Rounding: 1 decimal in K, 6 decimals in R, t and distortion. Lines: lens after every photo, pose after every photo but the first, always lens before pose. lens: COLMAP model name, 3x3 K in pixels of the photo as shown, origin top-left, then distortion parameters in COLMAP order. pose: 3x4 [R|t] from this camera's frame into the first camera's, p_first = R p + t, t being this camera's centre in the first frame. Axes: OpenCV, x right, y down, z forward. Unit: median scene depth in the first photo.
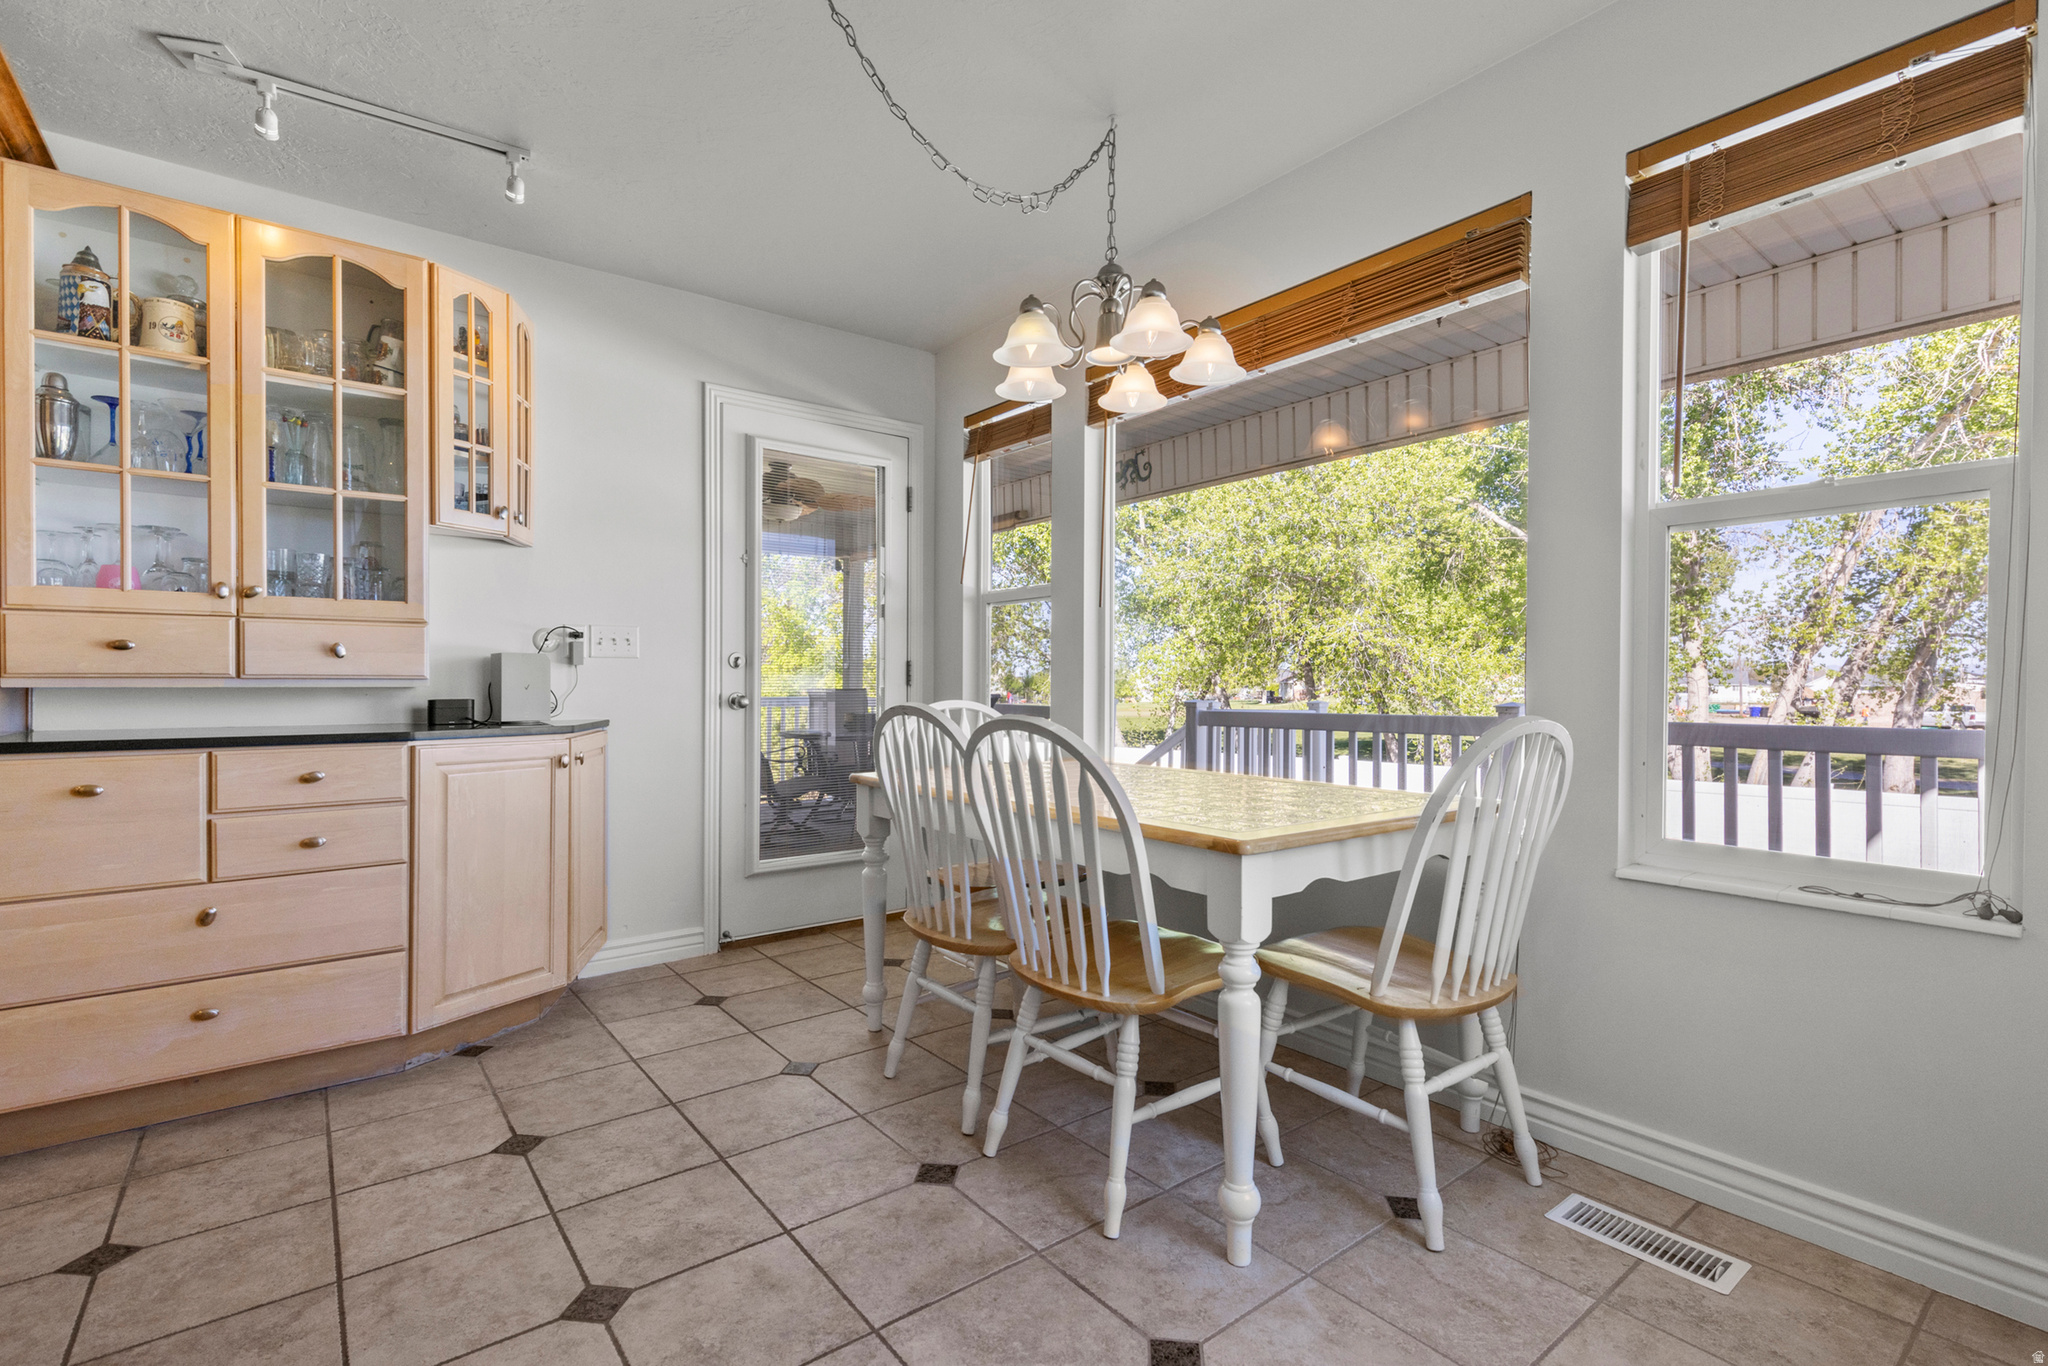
lens RADIAL K [[942.3, 0, 995.9], [0, 942.3, 684.8], [0, 0, 1]] dist [0.011727, 0.000748]
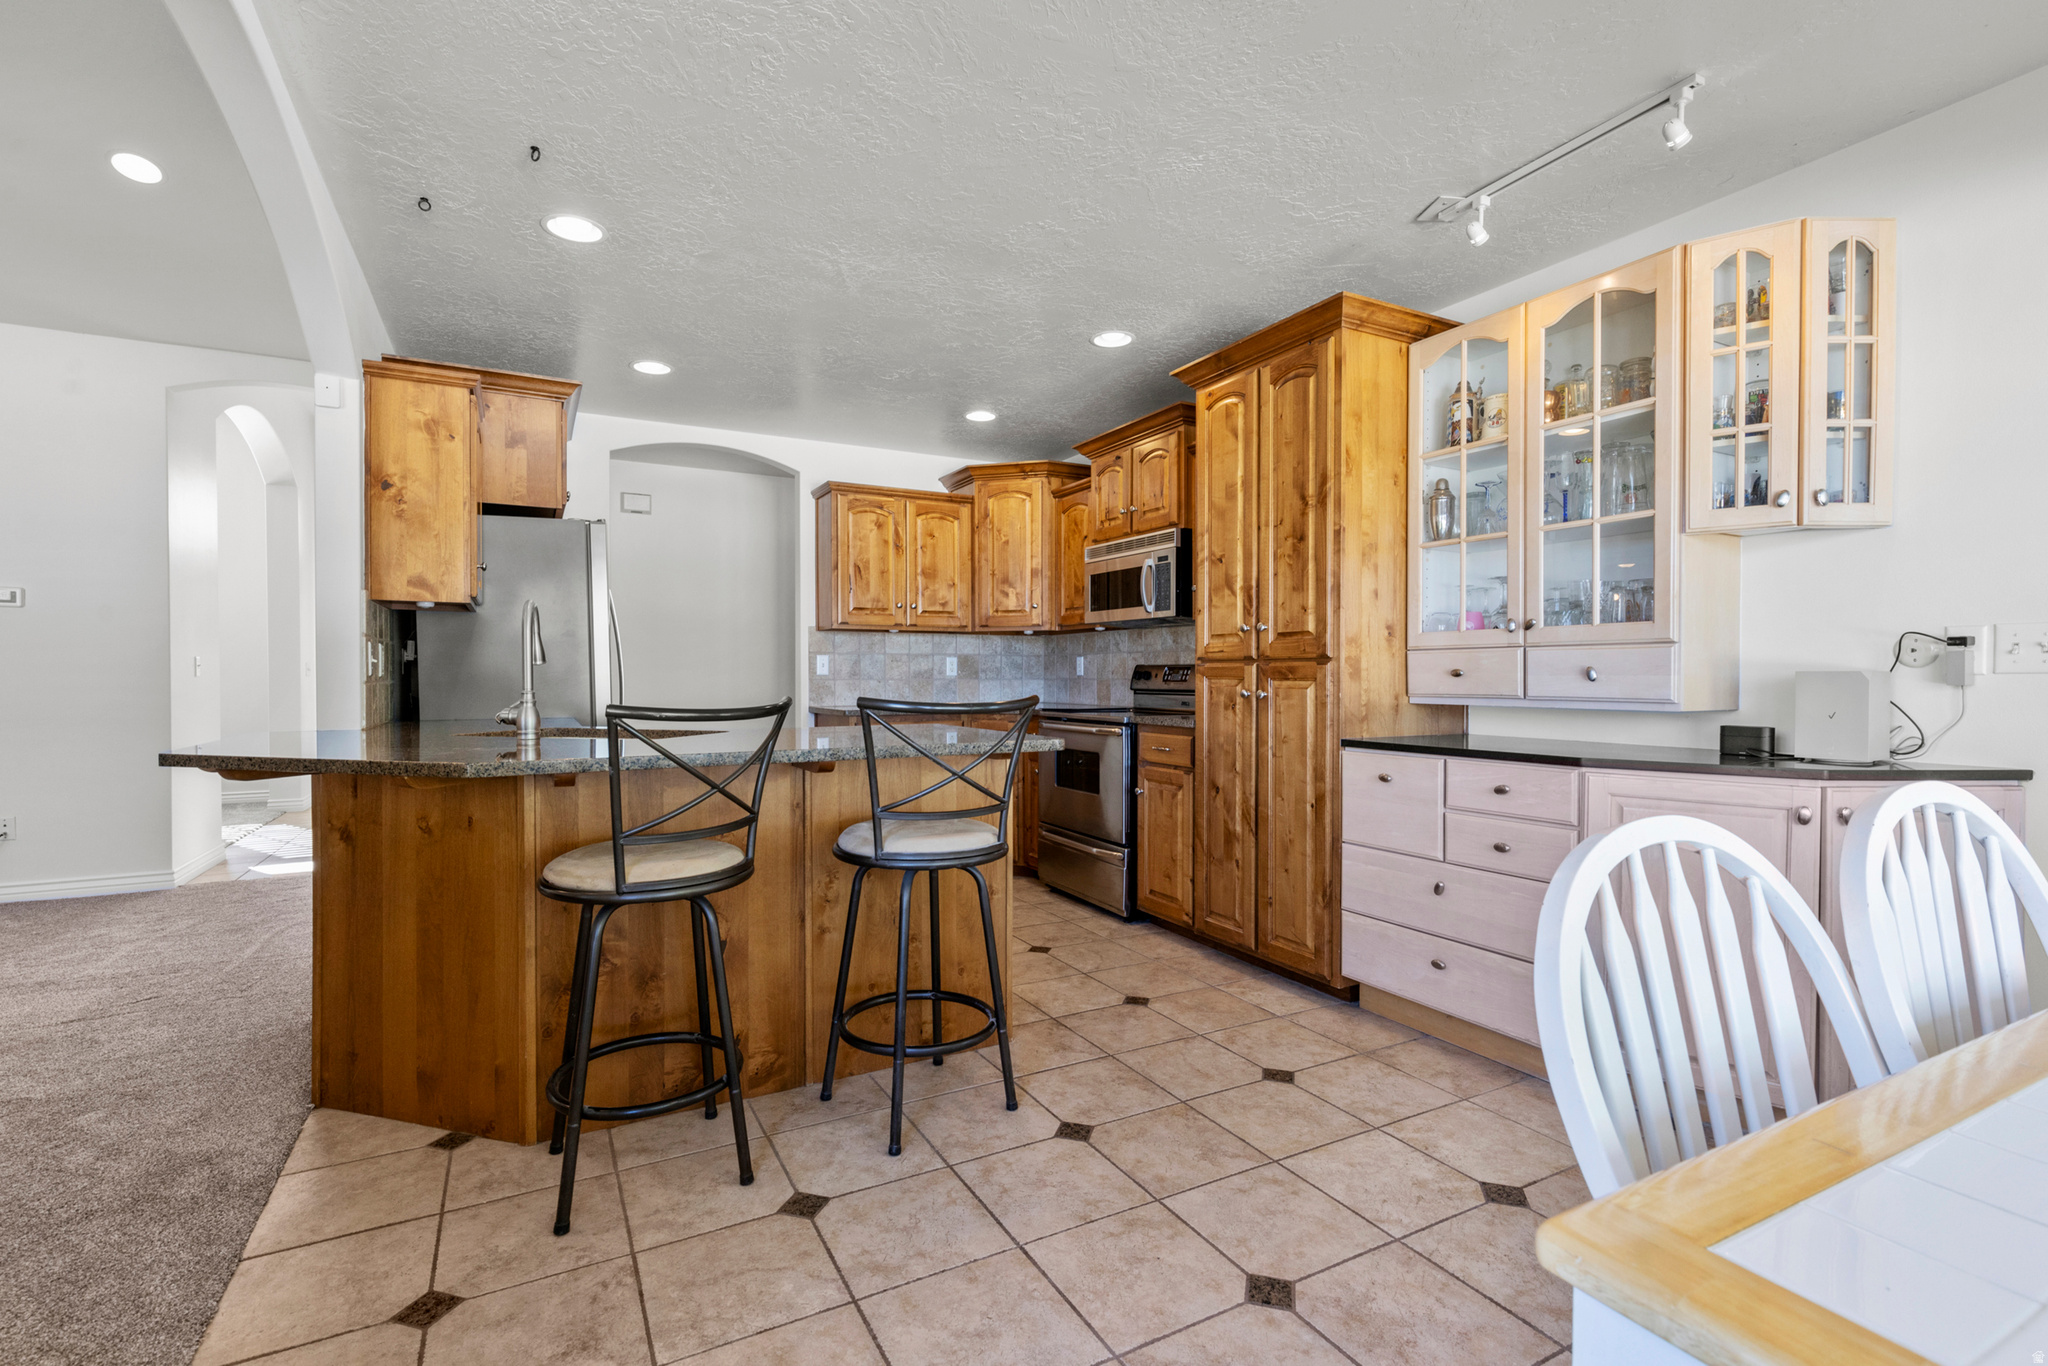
lens RADIAL K [[930.4, 0, 1013.7], [0, 930.4, 685.2], [0, 0, 1]] dist [0.005989, -0.000042]
pose [[-0.153633, 0.006999, -0.988103, 0.425905], [-0.003917, 0.999963, 0.007692, -0.030243], [0.988120, 0.005052, -0.153600, 0.550916]]
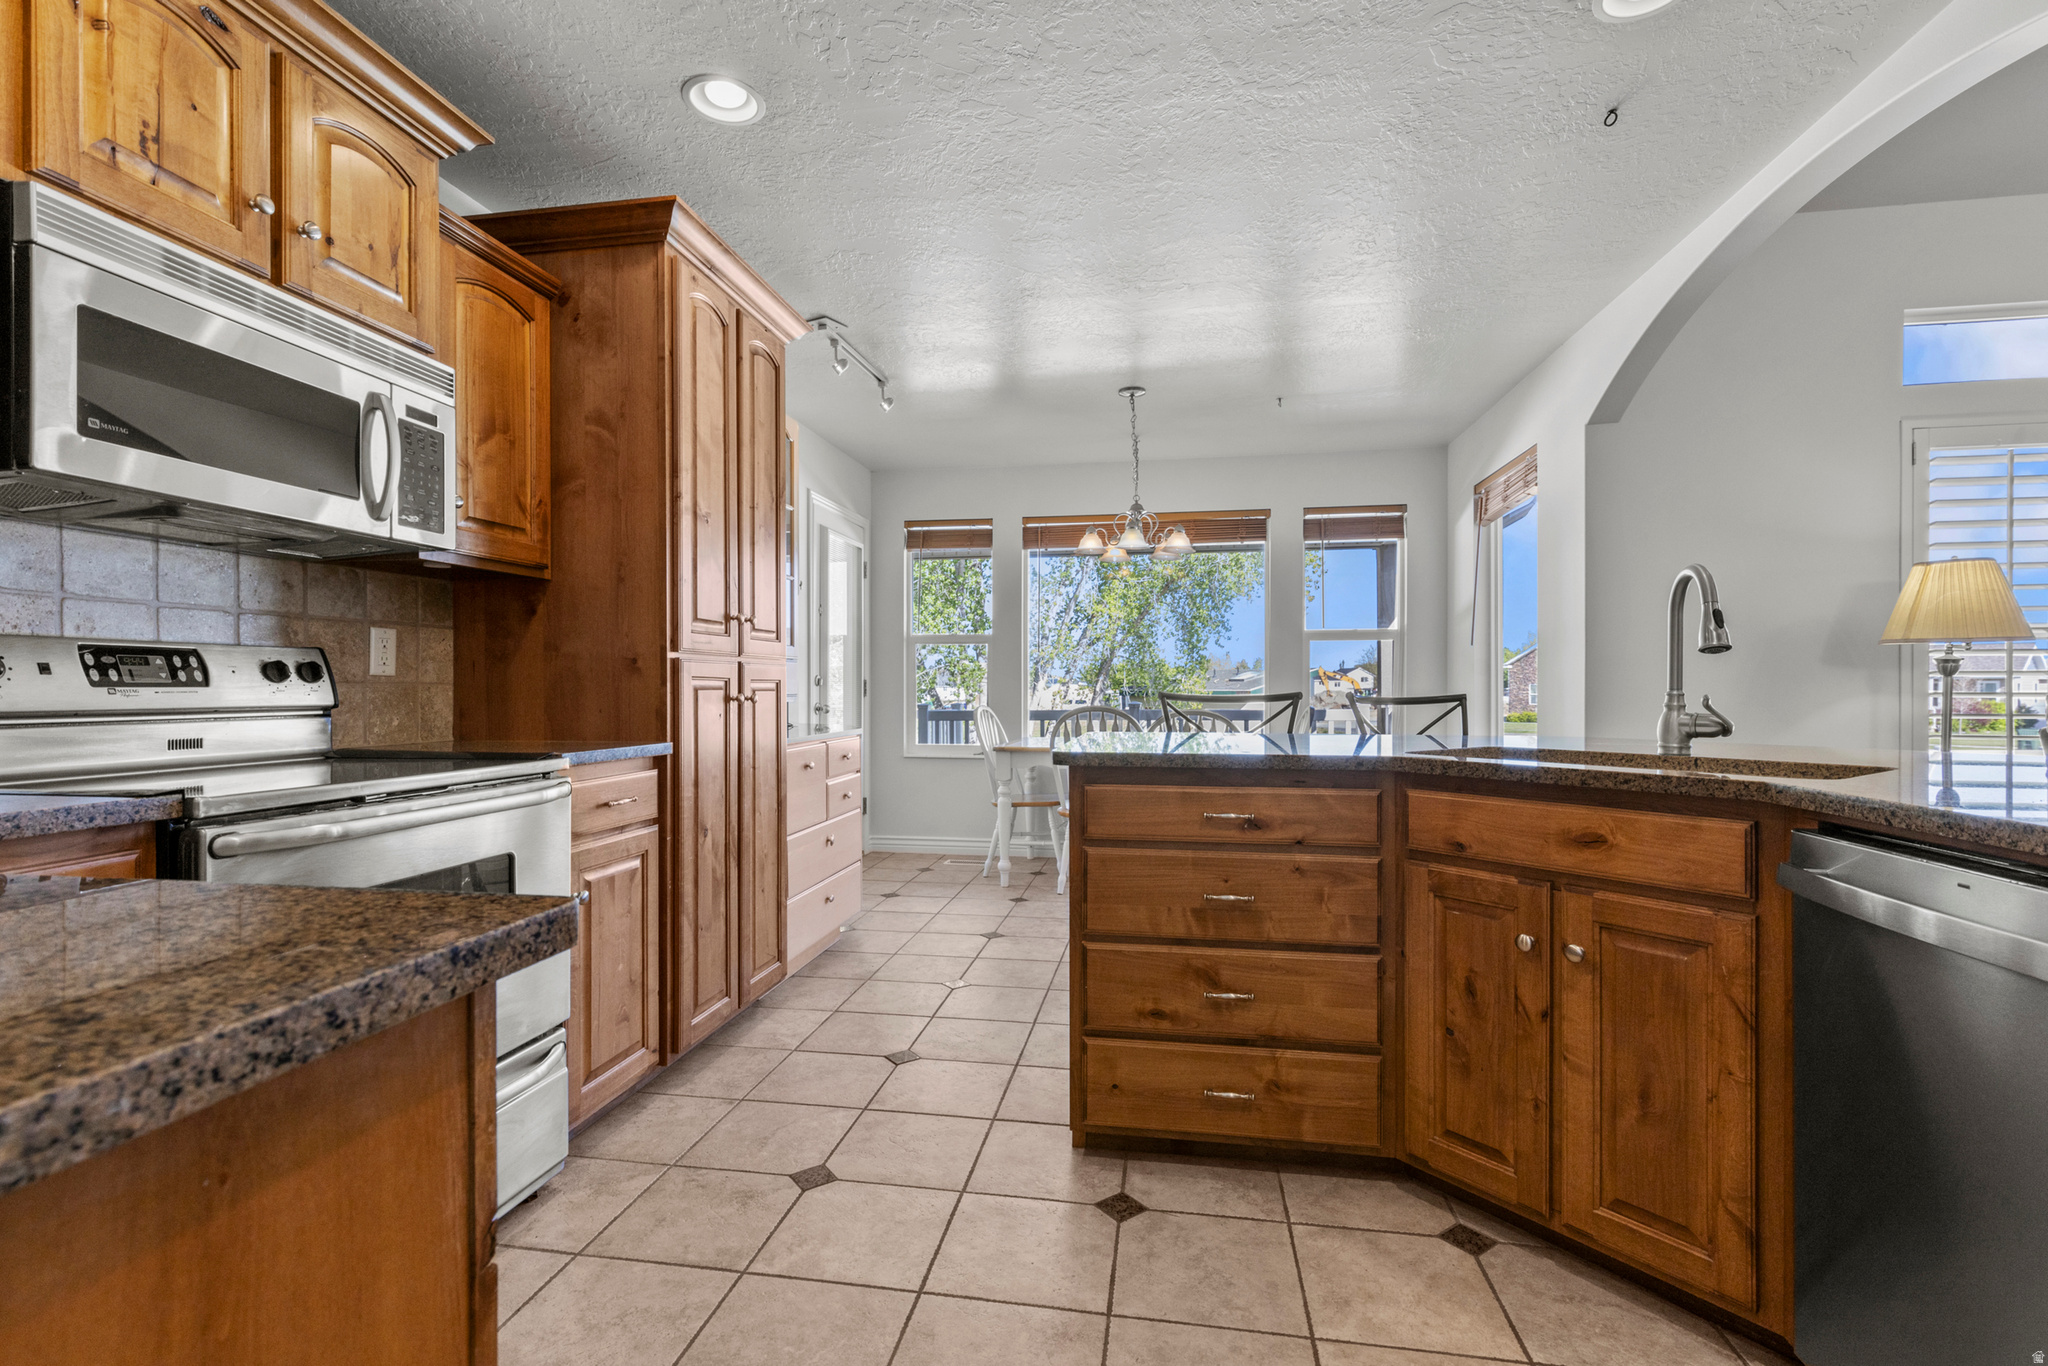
lens RADIAL K [[930.4, 0, 1013.7], [0, 930.4, 685.2], [0, 0, 1]] dist [0.005989, -0.000042]
pose [[0.729164, -0.002937, 0.684333, -1.502039], [0.006149, 0.999979, -0.002261, -0.019065], [-0.684312, 0.005857, 0.729166, -0.359788]]
